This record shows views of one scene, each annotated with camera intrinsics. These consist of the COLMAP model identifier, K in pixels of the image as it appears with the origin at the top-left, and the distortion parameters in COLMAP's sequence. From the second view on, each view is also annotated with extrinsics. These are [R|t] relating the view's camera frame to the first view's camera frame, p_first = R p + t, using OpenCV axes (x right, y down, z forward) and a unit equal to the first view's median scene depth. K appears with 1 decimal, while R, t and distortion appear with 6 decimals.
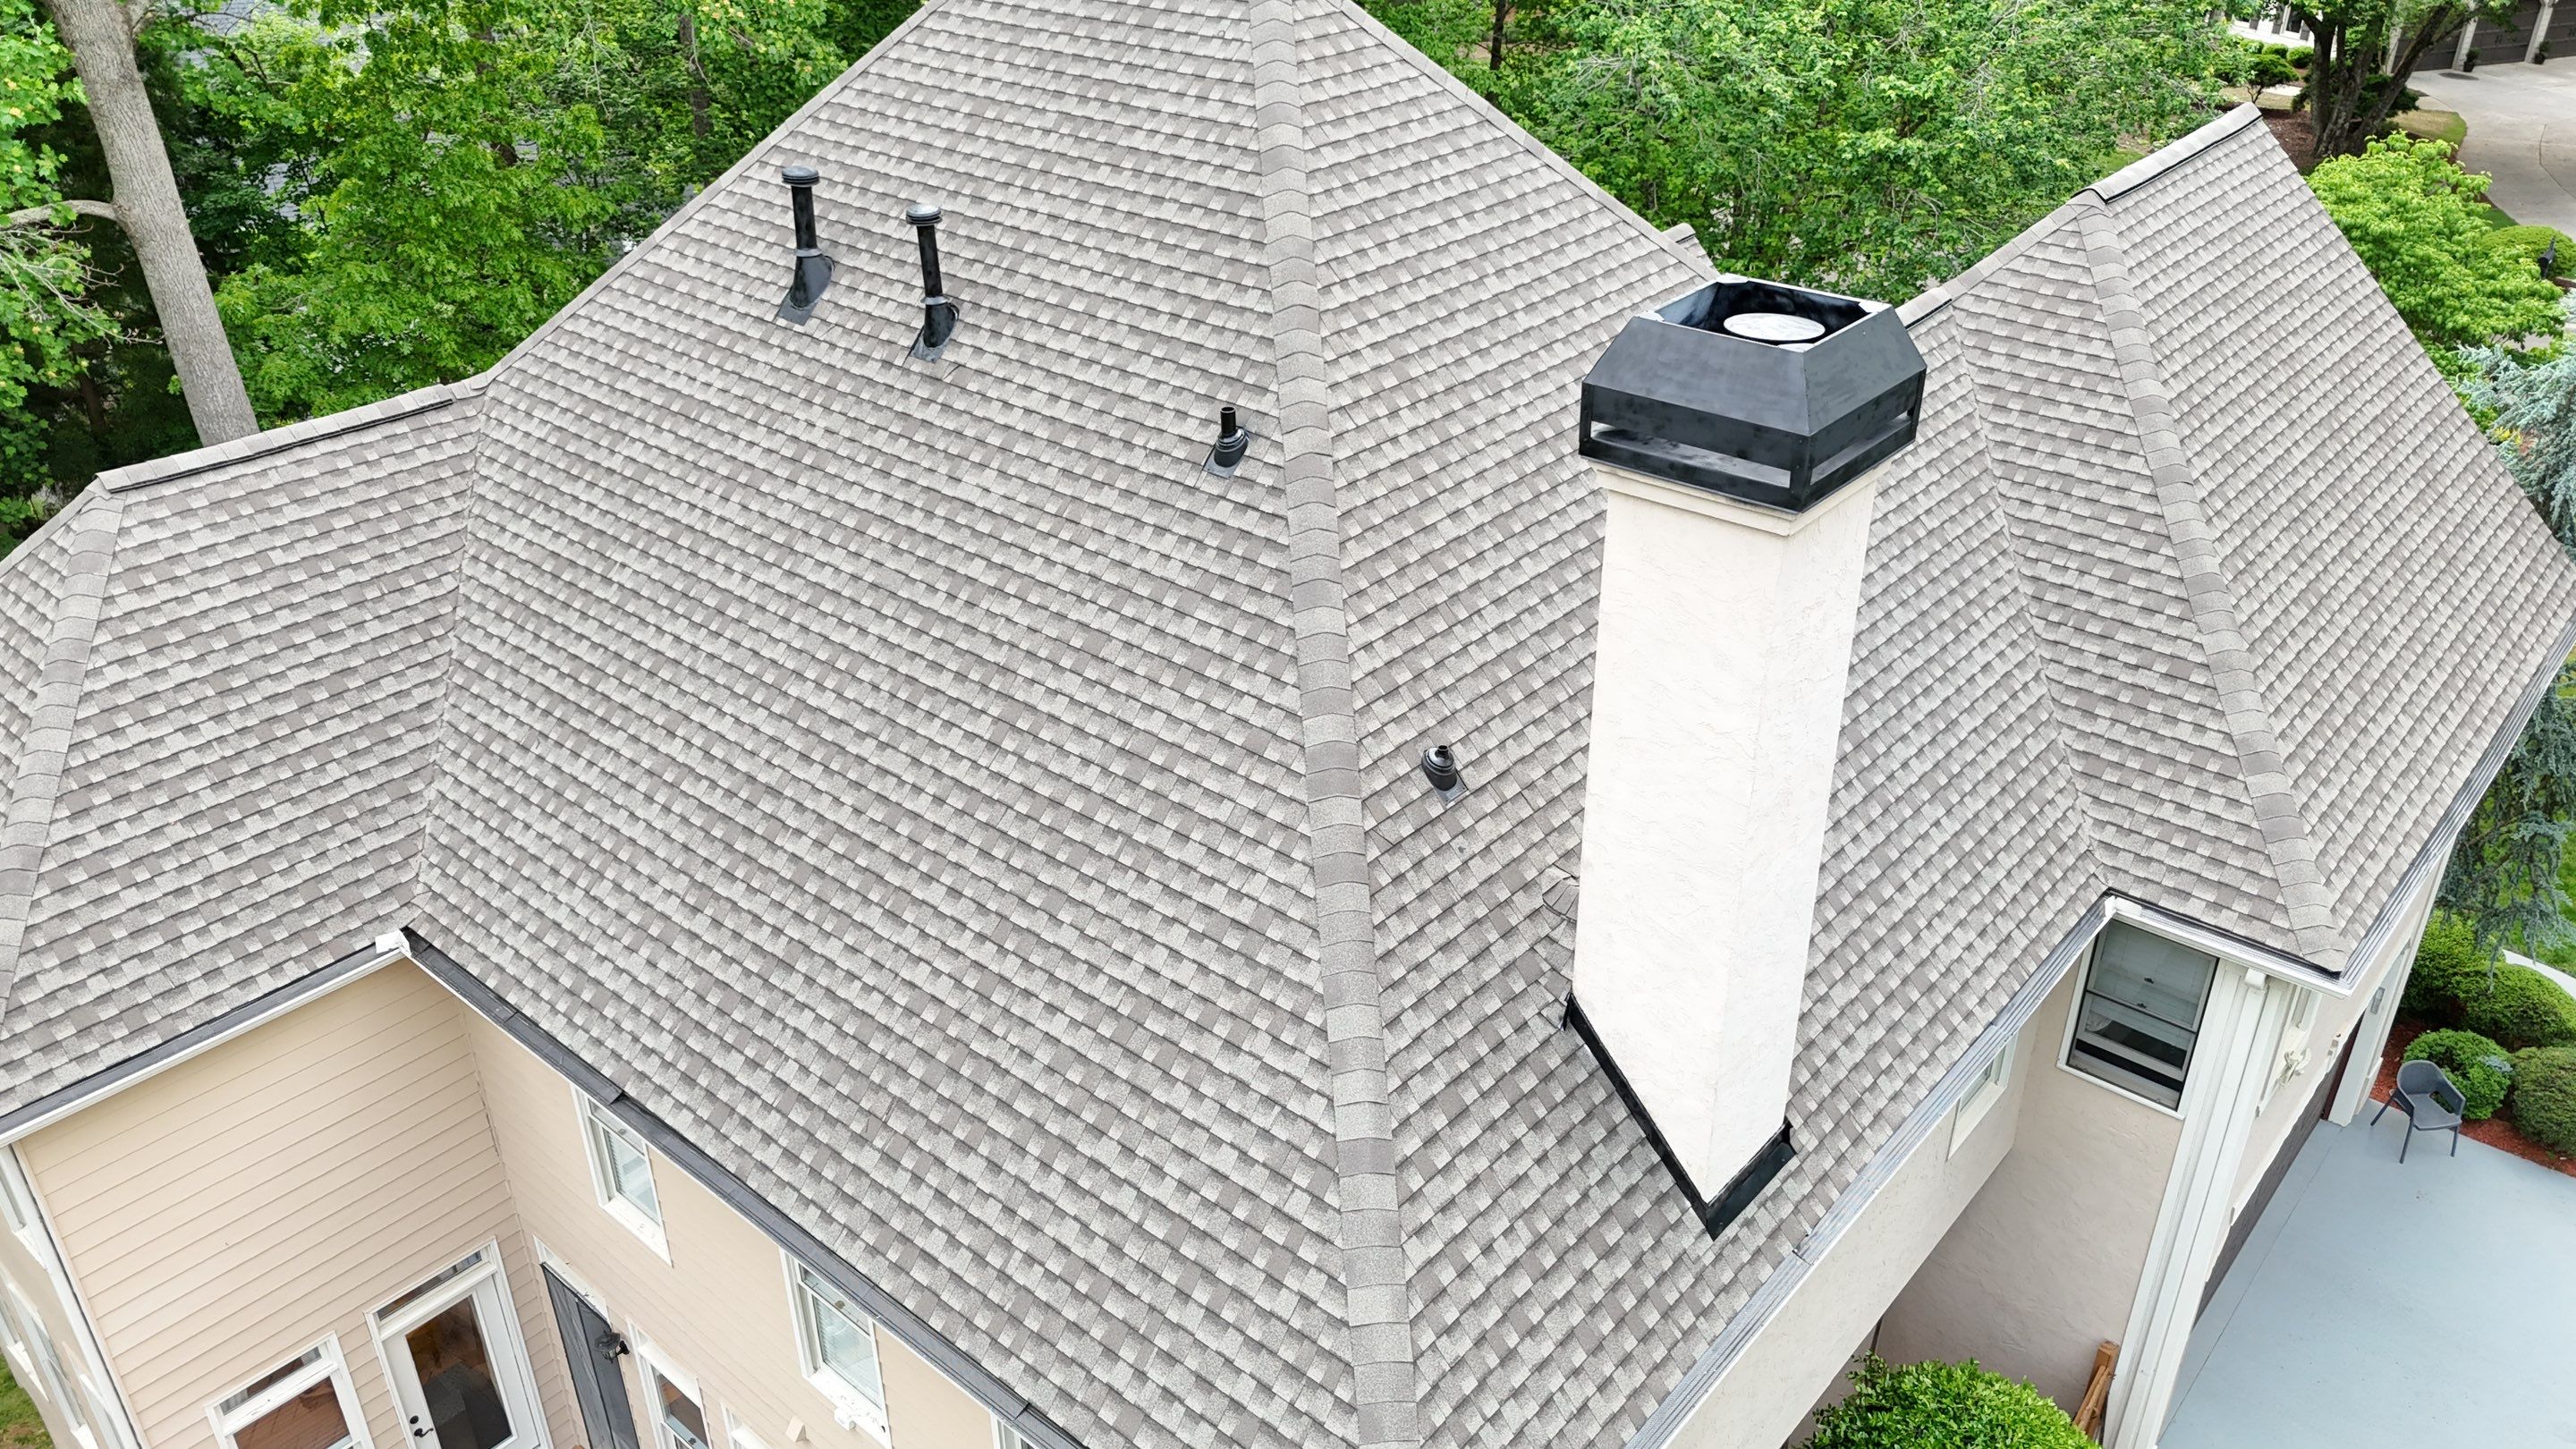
lens RADIAL K [[1917.5, 0, 1295.6], [0, 1917.5, 733.2], [0, 0, 1]] dist [0.058648, -0.050426]
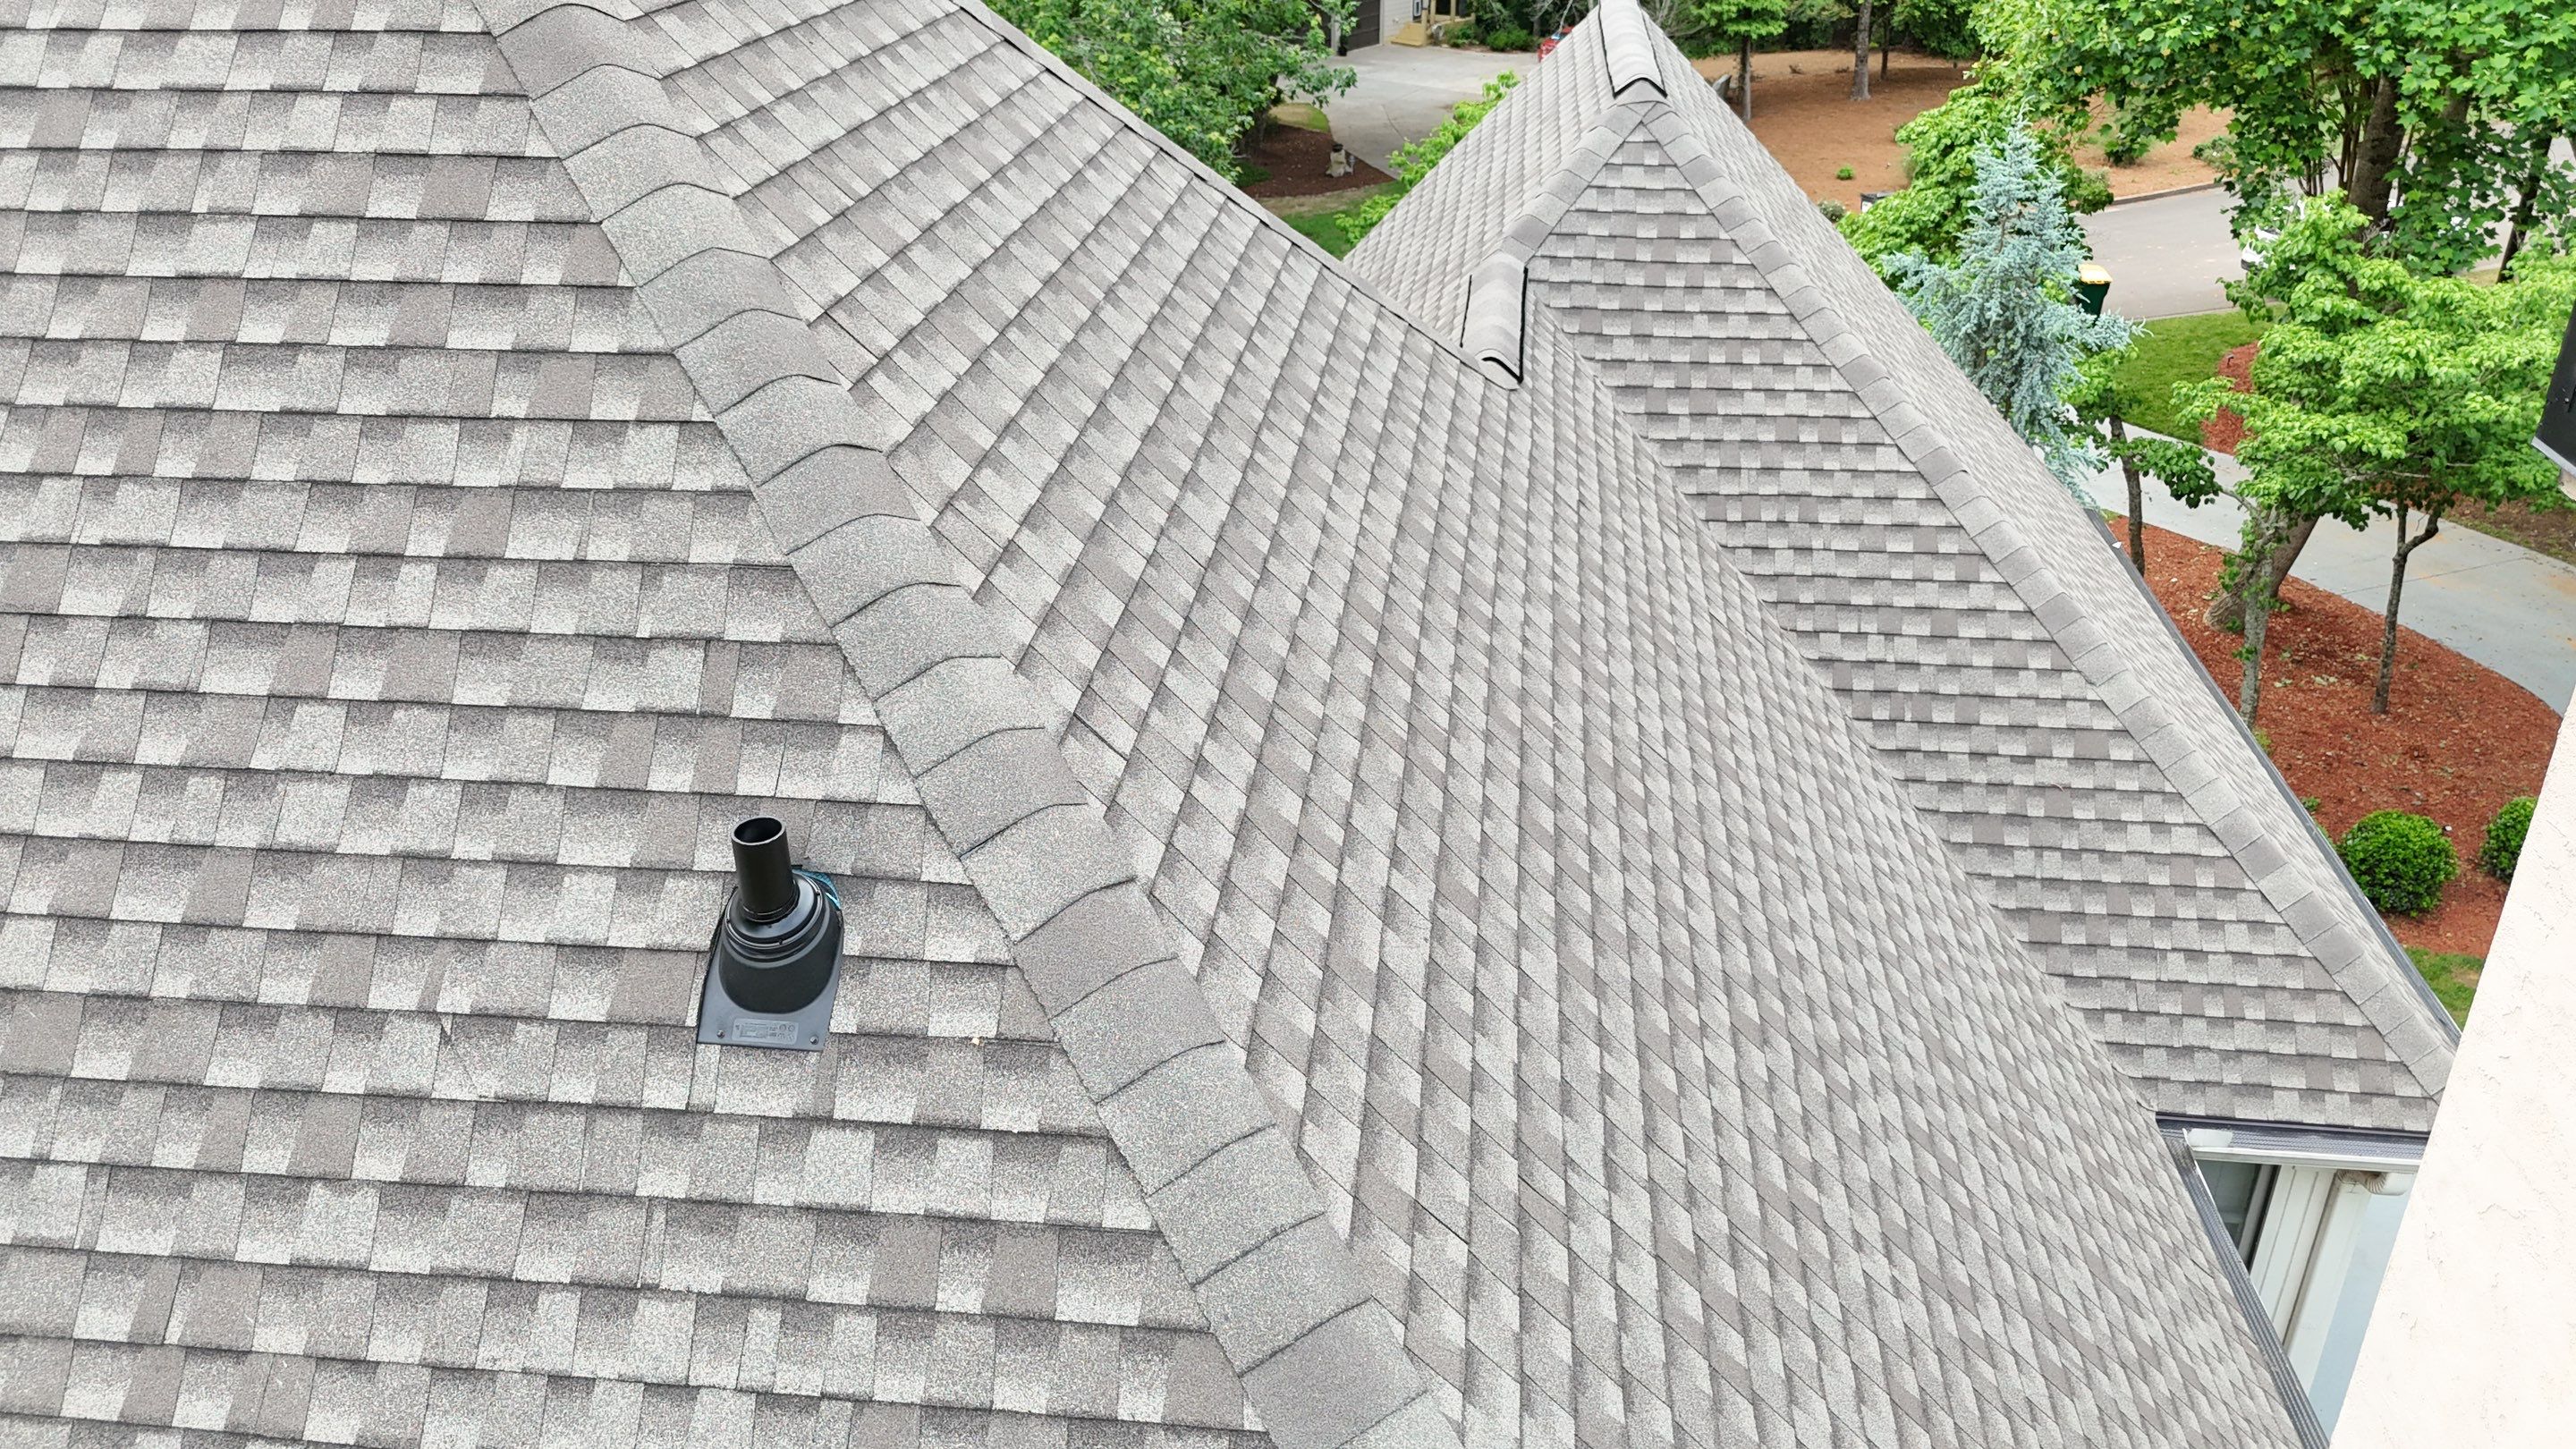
lens RADIAL K [[1917.5, 0, 1292.4], [0, 1917.5, 711.3], [0, 0, 1]] dist [0.058648, -0.050426]
pose [[0.827152, -0.256583, 0.499984, -0.100328], [0.281517, 0.959190, 0.026509, -0.155965], [-0.486382, 0.118827, 0.865629, 0.643864]]
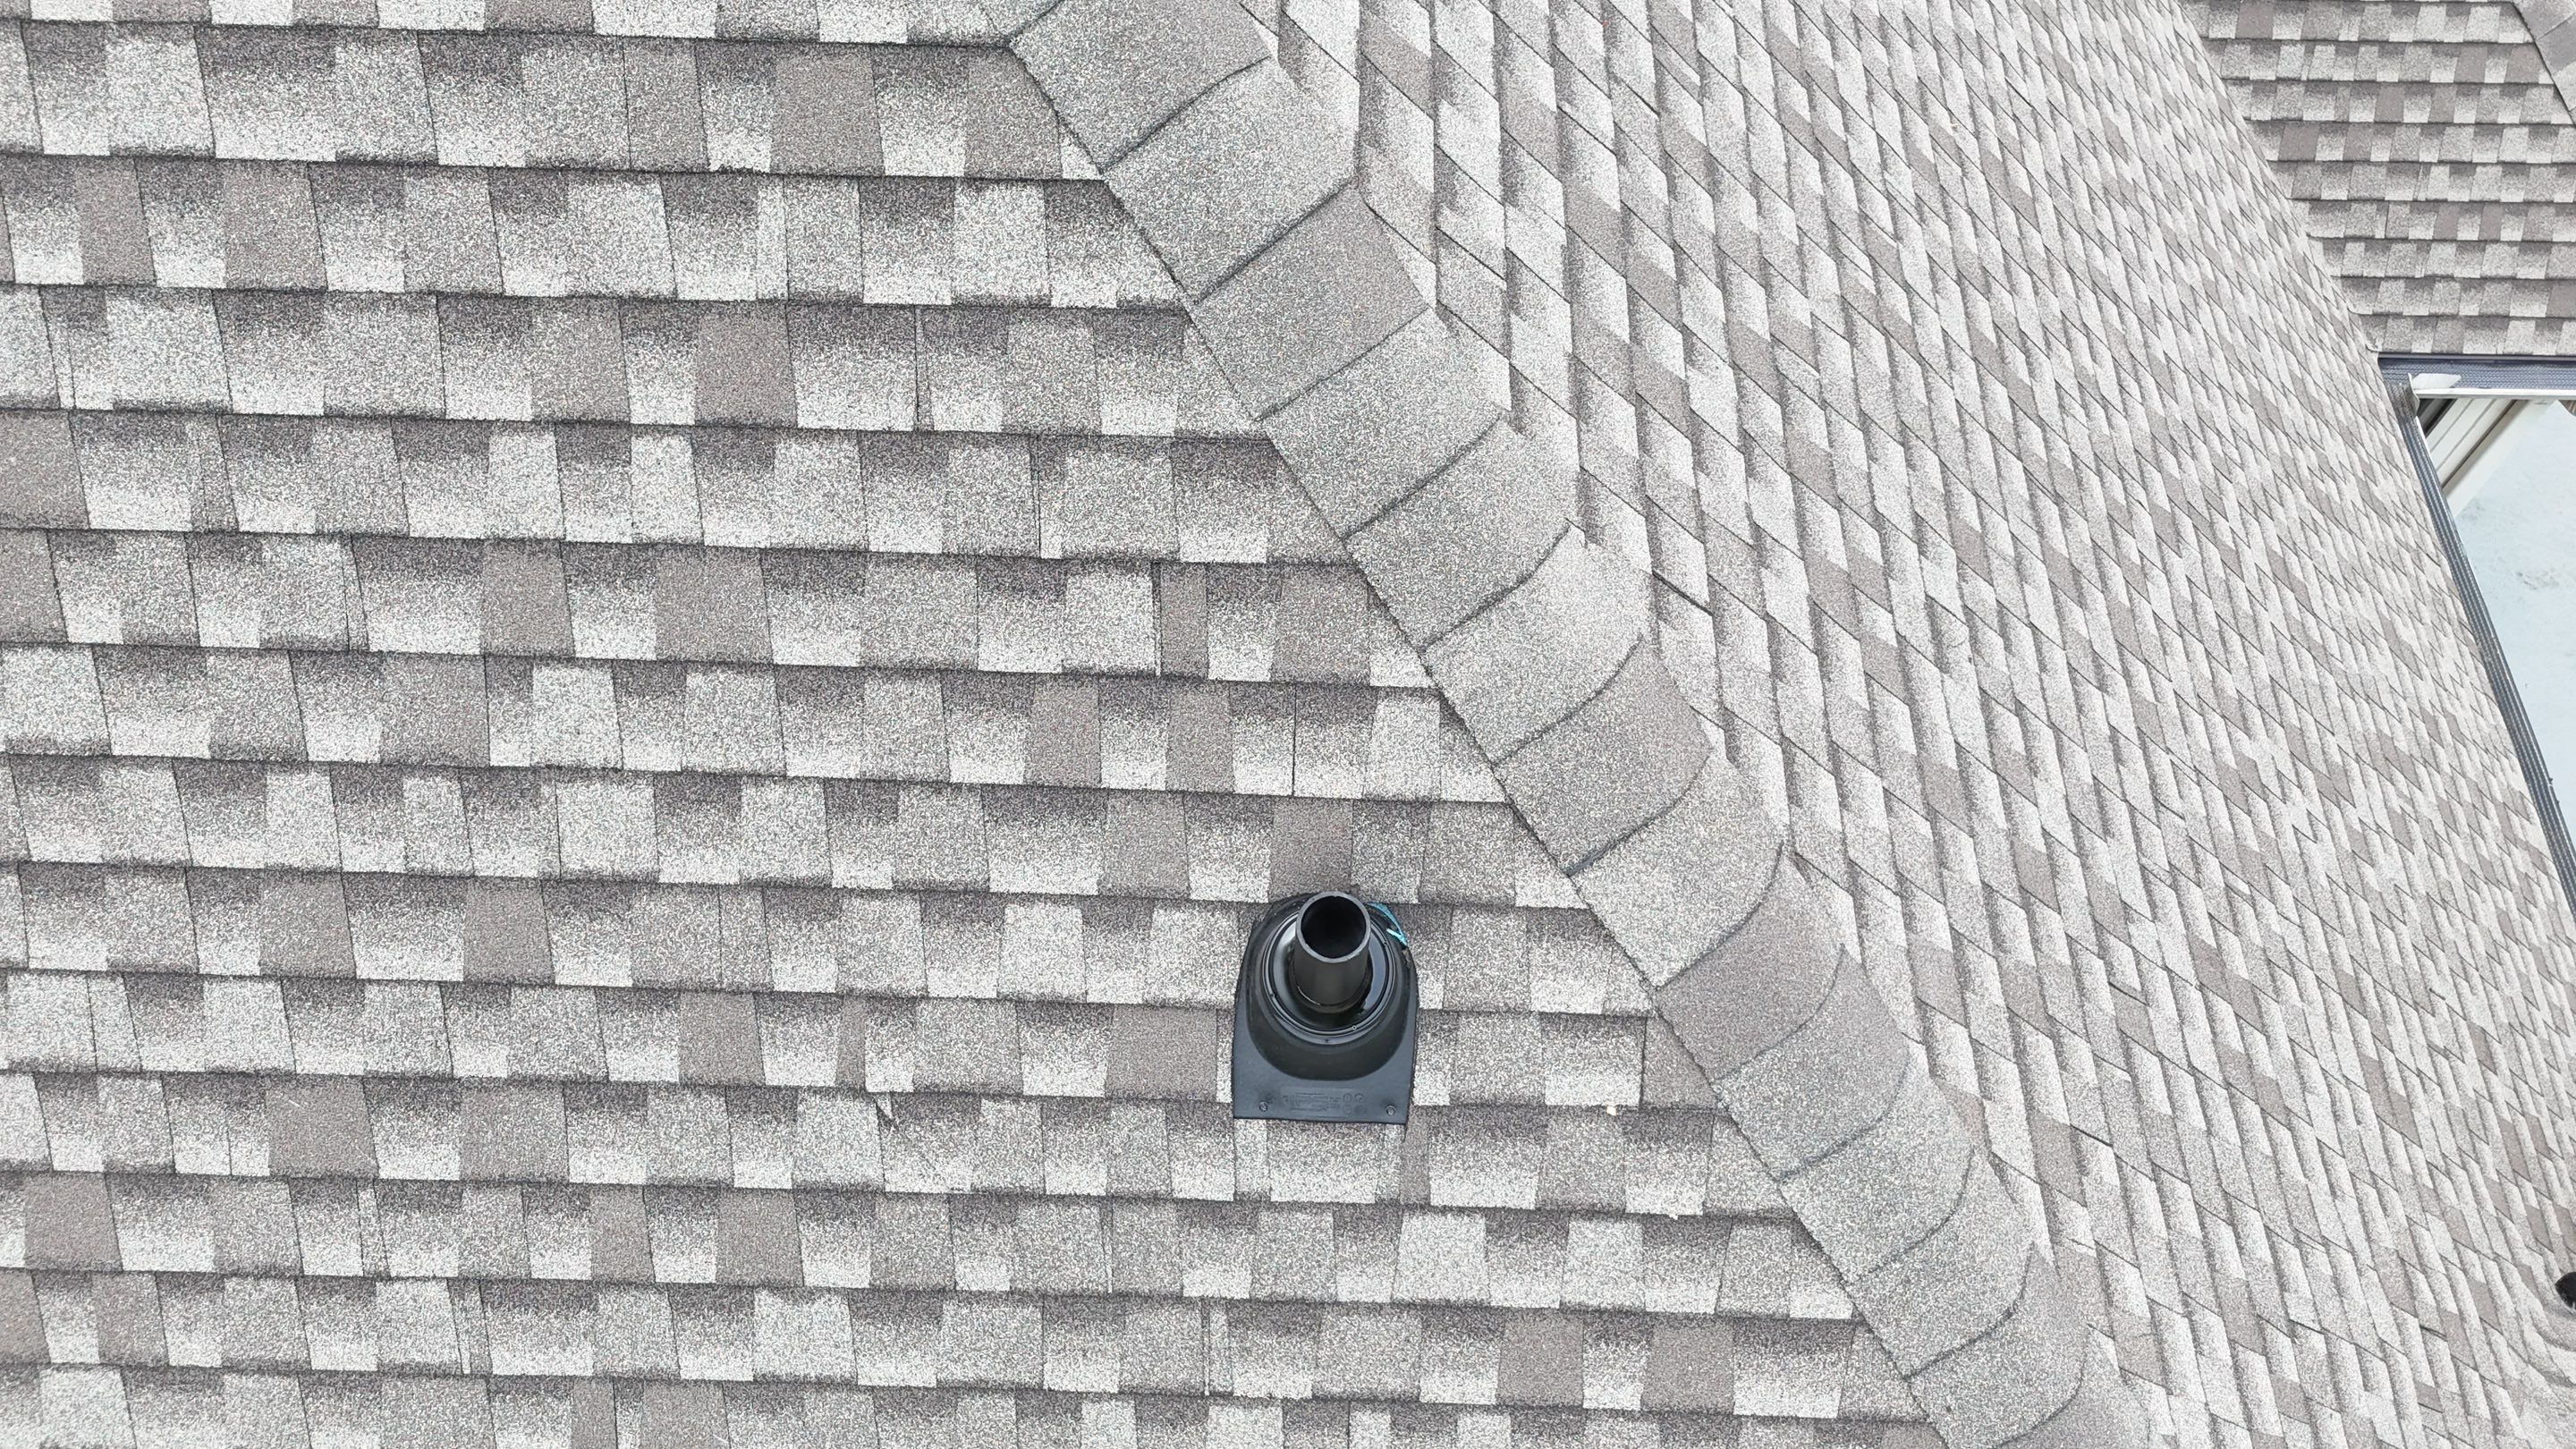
lens RADIAL K [[1917.5, 0, 1298.0], [0, 1917.5, 726.9], [0, 0, 1]] dist [0.058648, -0.050426]
pose [[0.774482, -0.536161, 0.335721, -0.086456], [0.307100, 0.782637, 0.541451, -0.270044], [-0.553052, -0.316244, 0.770794, 0.779117]]
